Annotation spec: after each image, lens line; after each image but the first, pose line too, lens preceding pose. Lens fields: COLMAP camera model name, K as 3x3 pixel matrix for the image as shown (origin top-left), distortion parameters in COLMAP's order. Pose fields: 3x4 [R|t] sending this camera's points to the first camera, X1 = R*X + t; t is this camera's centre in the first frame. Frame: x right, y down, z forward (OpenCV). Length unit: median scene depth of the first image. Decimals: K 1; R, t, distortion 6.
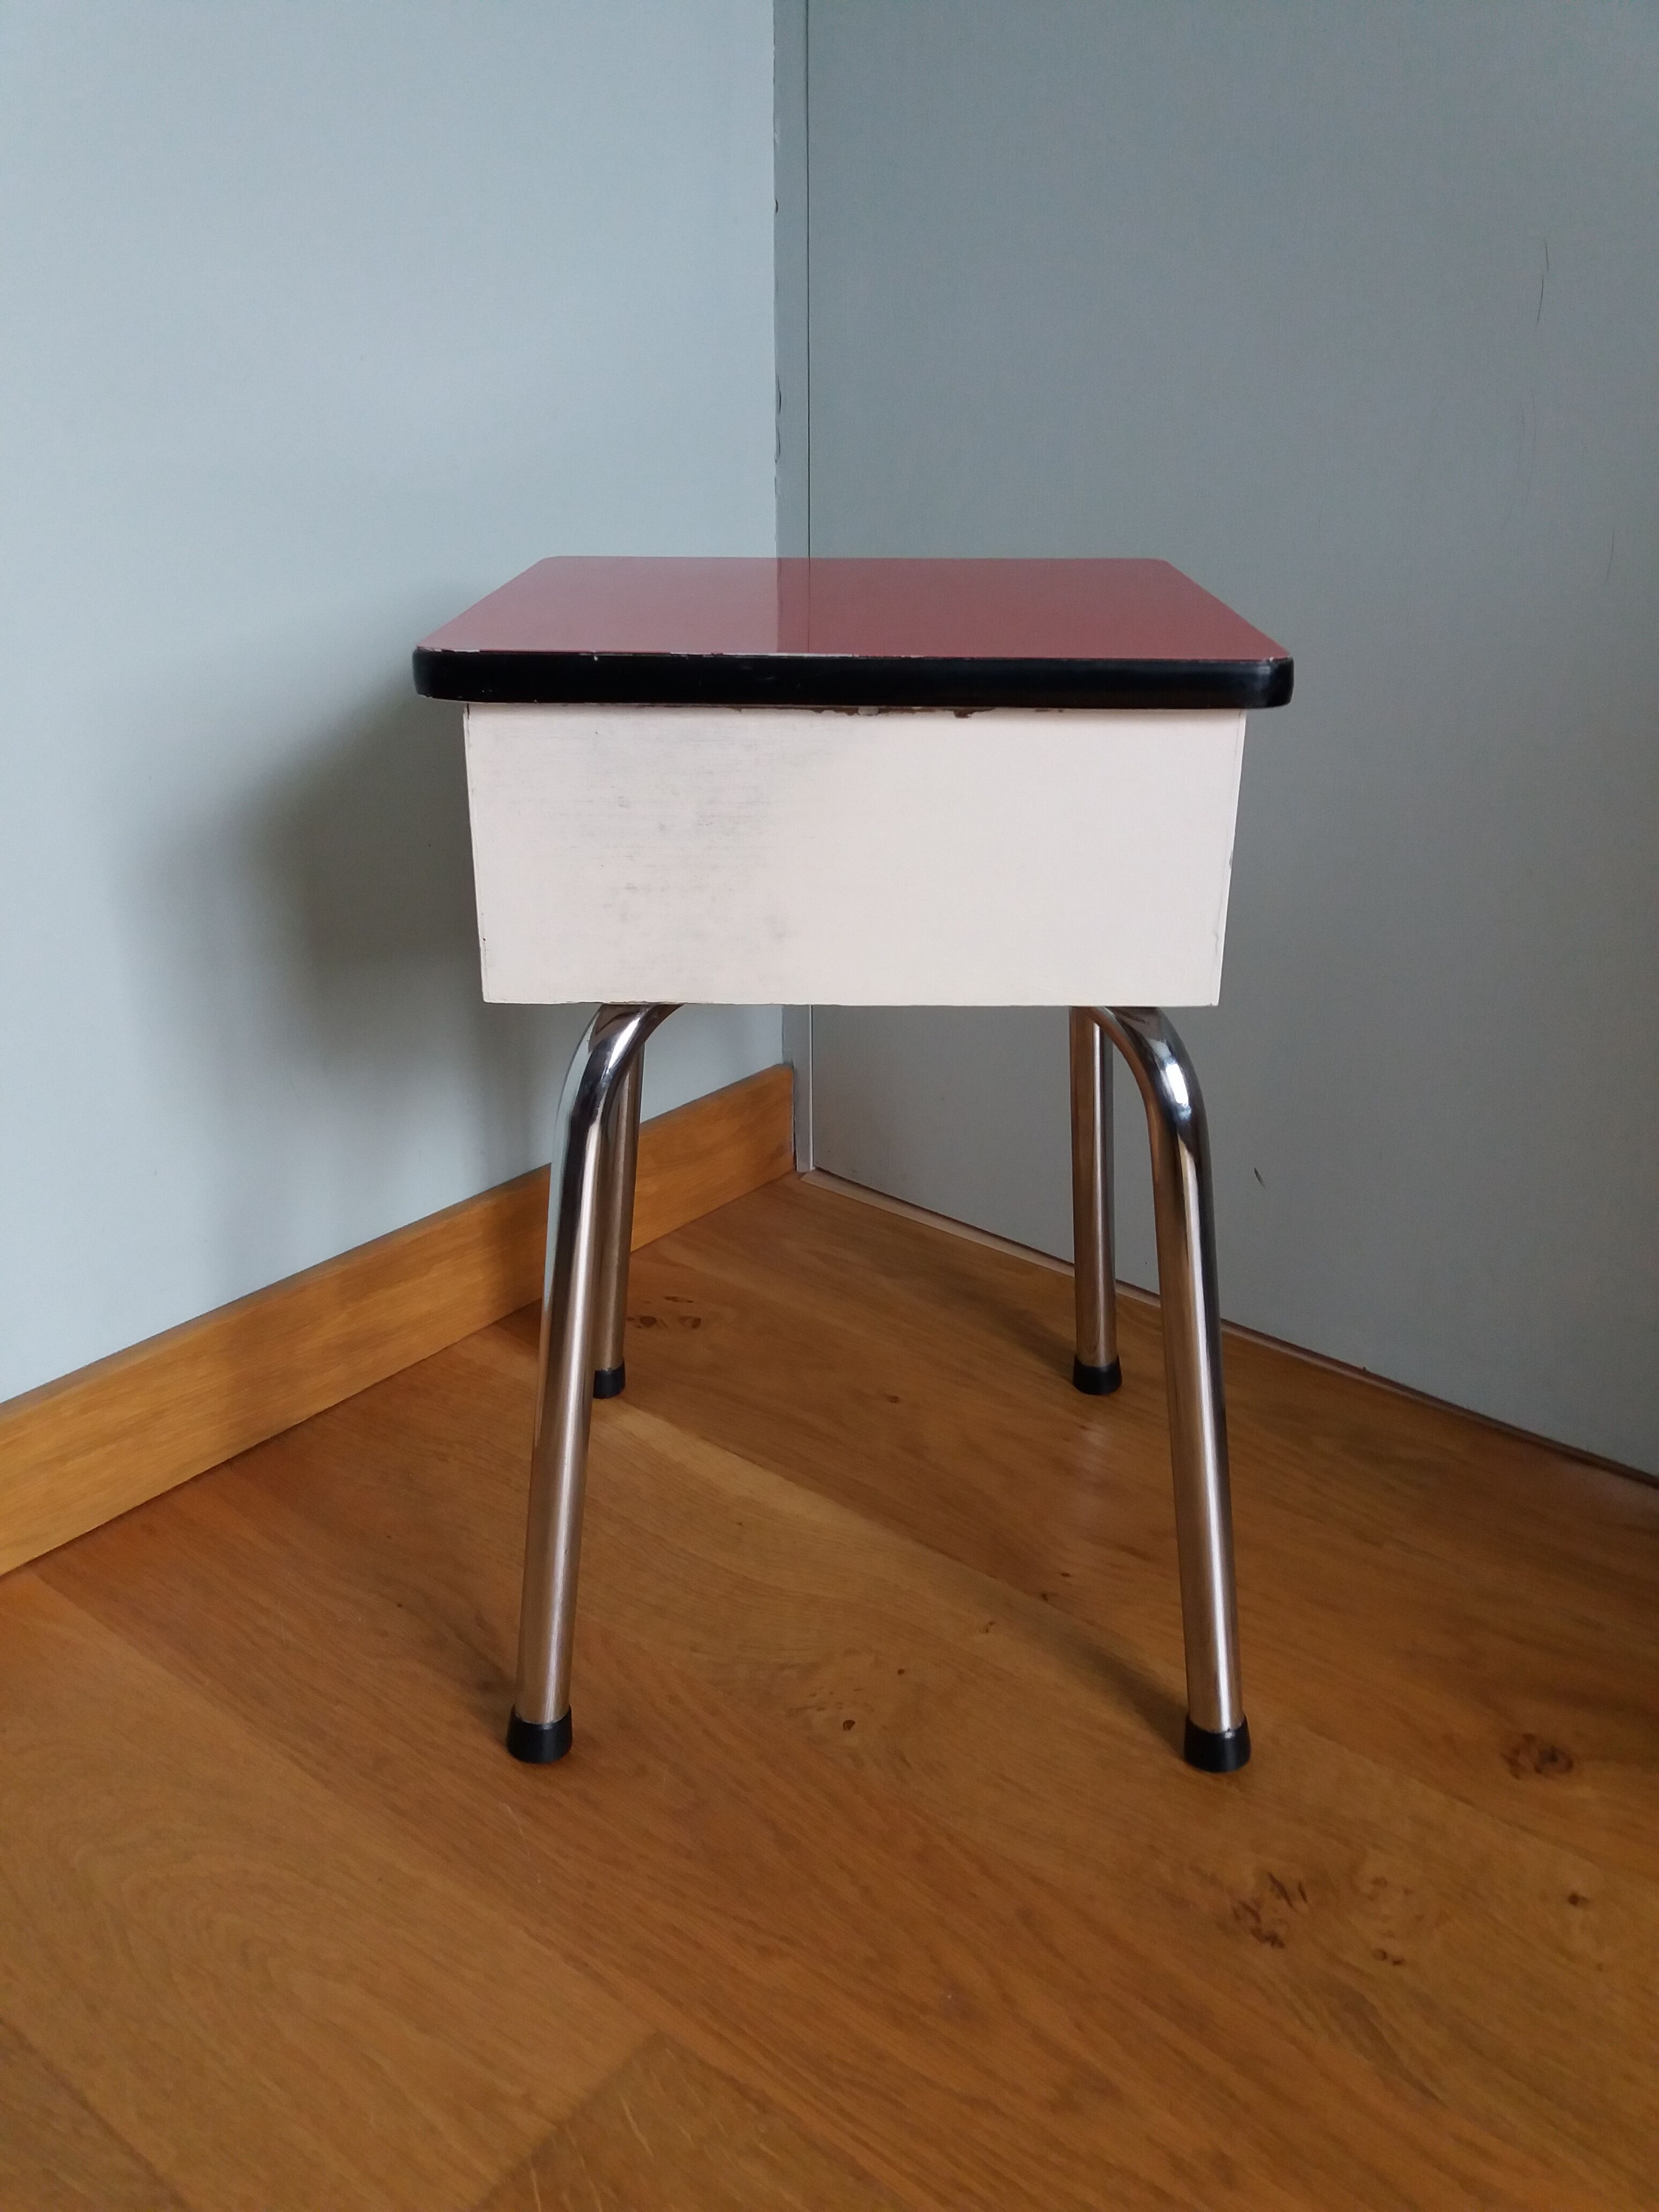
lens RADIAL K [[1776.3, 0, 809.7], [0, 1776.3, 1108.9], [0, 0, 1]] dist [0.006468, -0.034153]
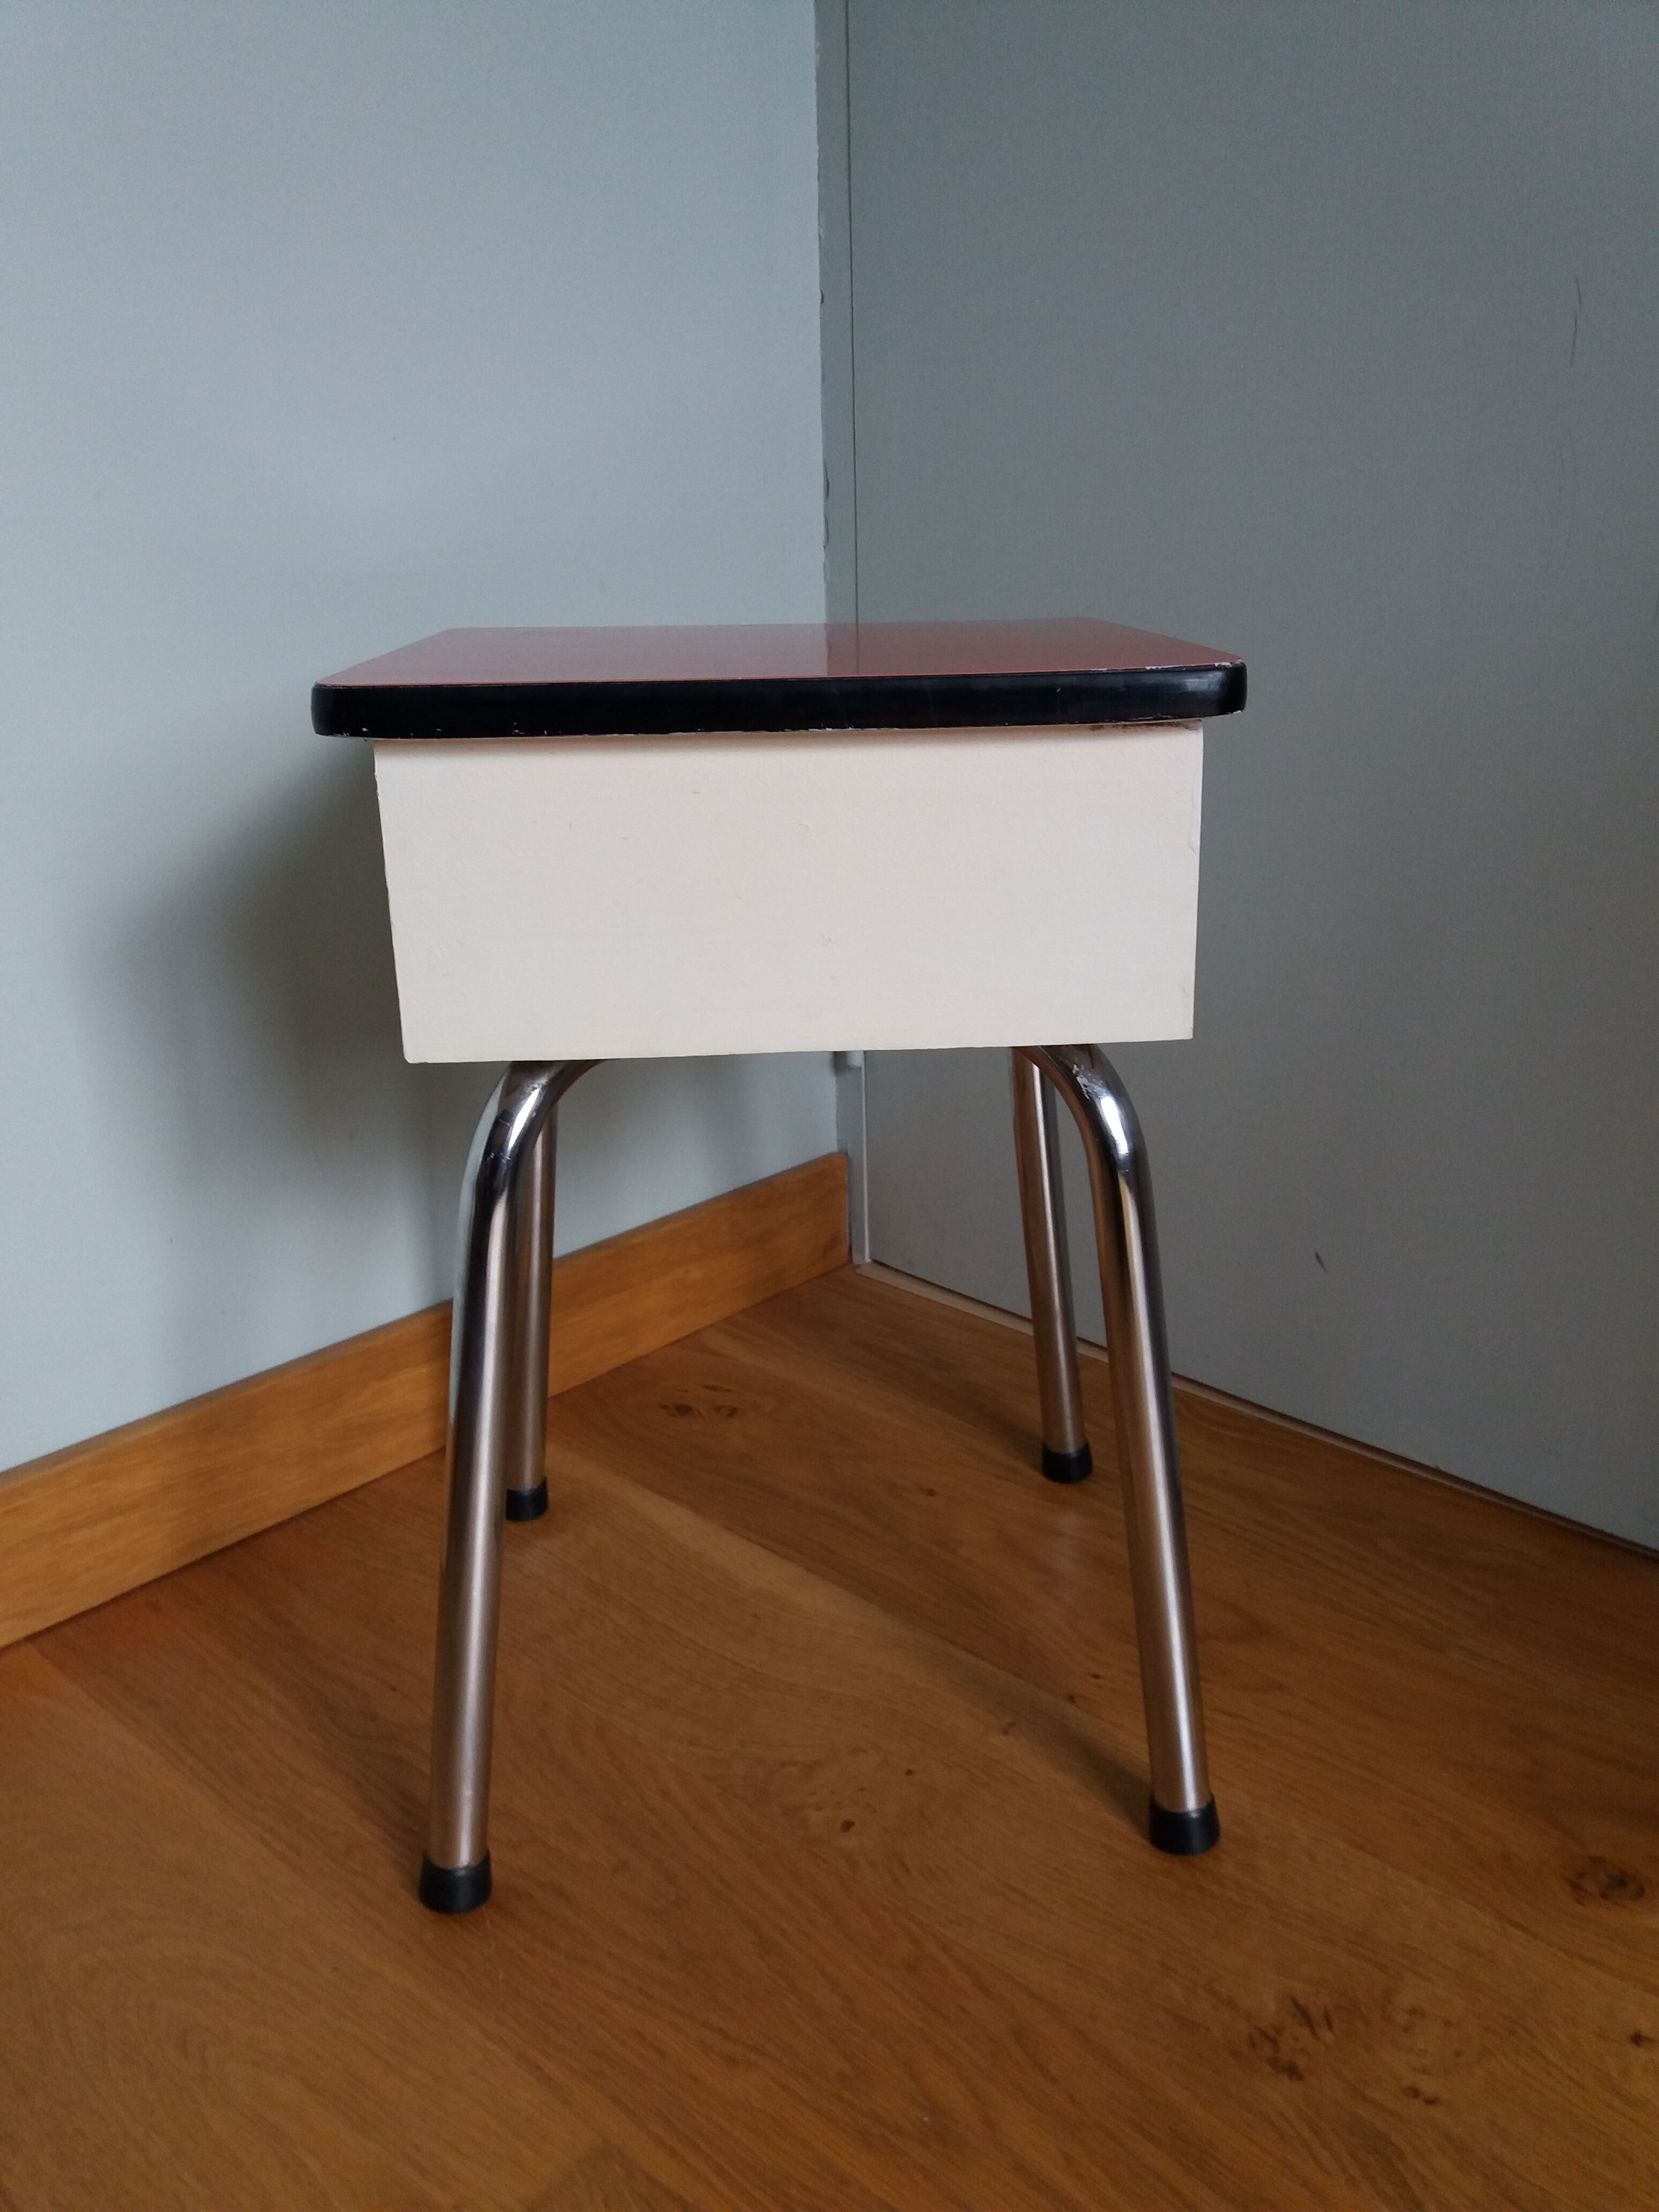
lens RADIAL K [[1776.3, 0, 815.5], [0, 1776.3, 1117.1], [0, 0, 1]] dist [0.006468, -0.034153]
pose [[0.997224, 0.000827, -0.074454, 0.079666], [-0.006483, 0.997105, -0.075762, 0.049903], [0.074176, 0.076034, 0.994342, 0.044481]]
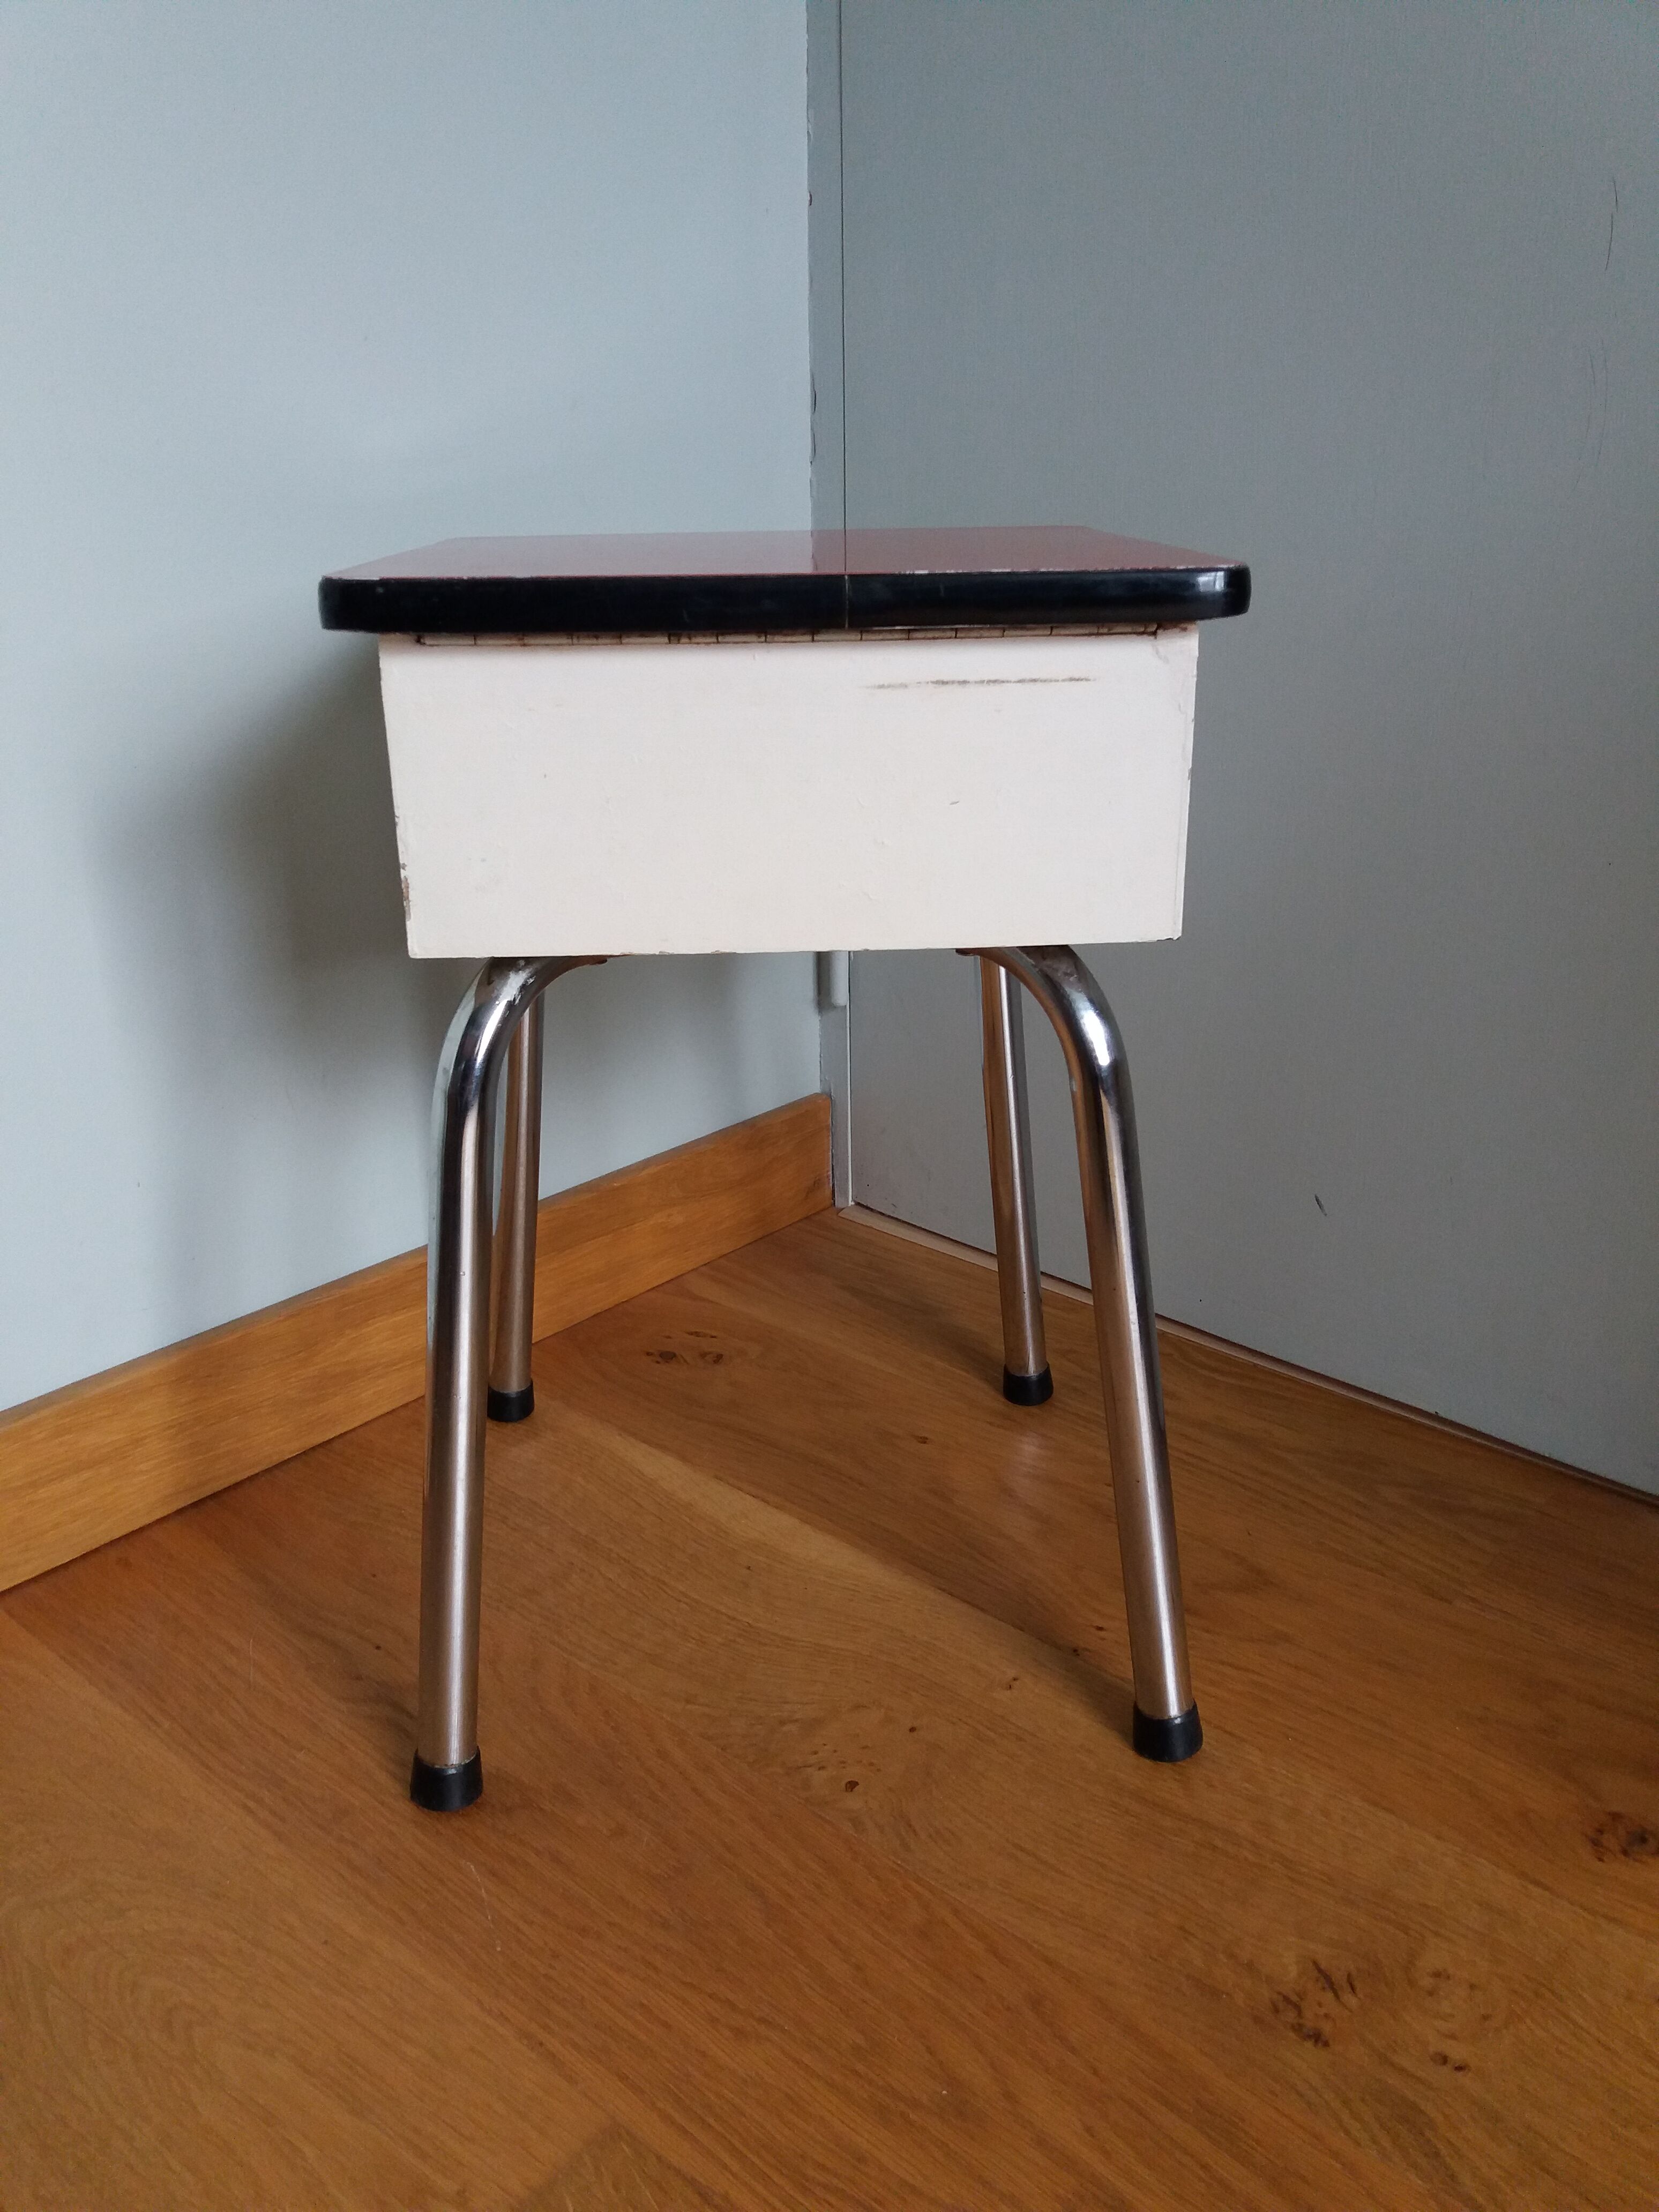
lens RADIAL K [[1776.3, 0, 816.9], [0, 1776.3, 1112.9], [0, 0, 1]] dist [0.006468, -0.034153]
pose [[0.998845, 0.003787, -0.047899, 0.049694], [-0.005794, 0.999108, -0.041820, 0.044089], [0.047698, 0.042049, 0.997976, 0.083583]]
